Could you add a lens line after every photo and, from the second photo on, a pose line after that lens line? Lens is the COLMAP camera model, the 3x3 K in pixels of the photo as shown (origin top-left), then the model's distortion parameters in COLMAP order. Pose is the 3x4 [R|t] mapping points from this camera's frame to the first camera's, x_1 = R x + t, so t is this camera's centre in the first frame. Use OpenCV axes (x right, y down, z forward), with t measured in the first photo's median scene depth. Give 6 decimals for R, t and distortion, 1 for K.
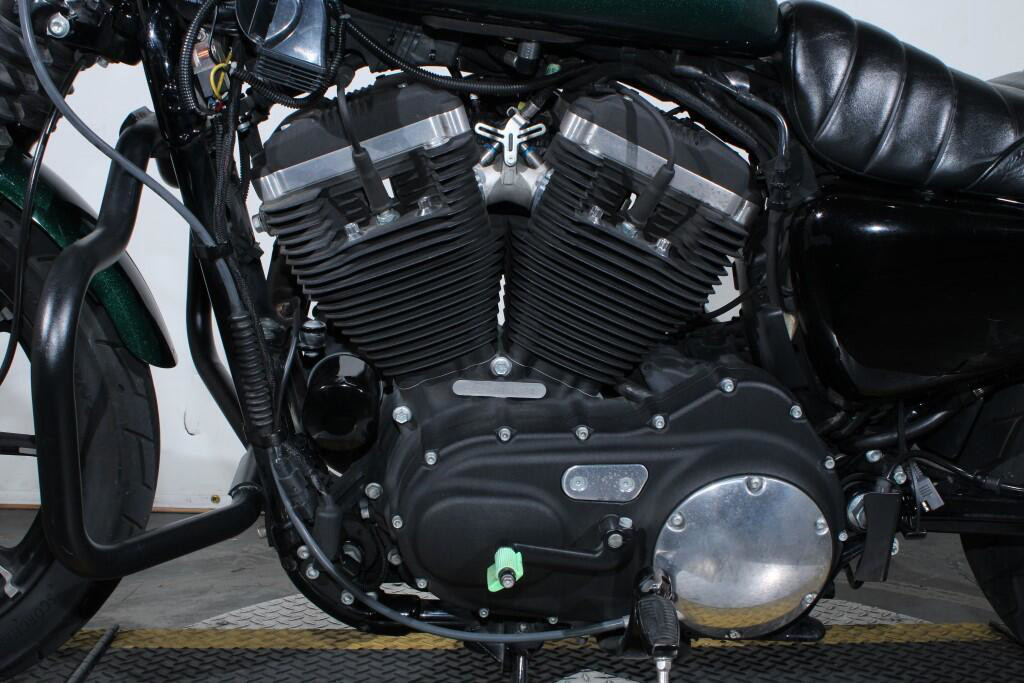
lens RADIAL K [[1282.1, 0, 511.0], [0, 1282.1, 339.4], [0, 0, 1]] dist [-0.055809, 0.000000]
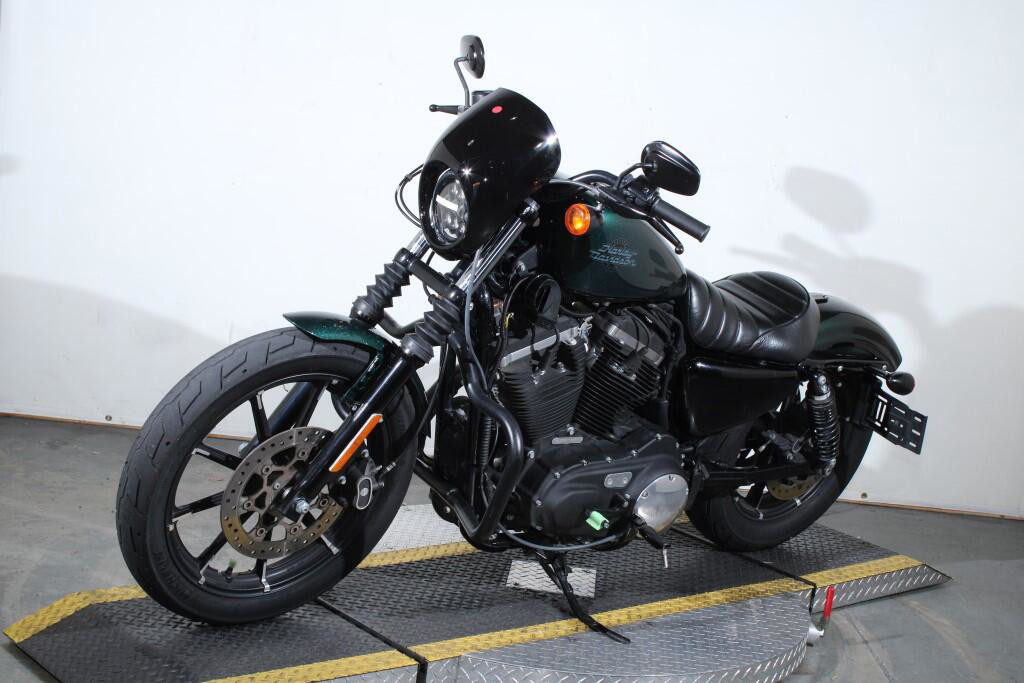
lens RADIAL K [[1574.1, 0, 512.5], [0, 1574.1, 342.7], [0, 0, 1]] dist [0.039487, 0.000000]
pose [[0.812728, -0.027616, 0.581989, -1.719481], [-0.058147, 0.990045, 0.128180, -0.487190], [-0.579735, -0.138016, 0.803031, -1.163178]]
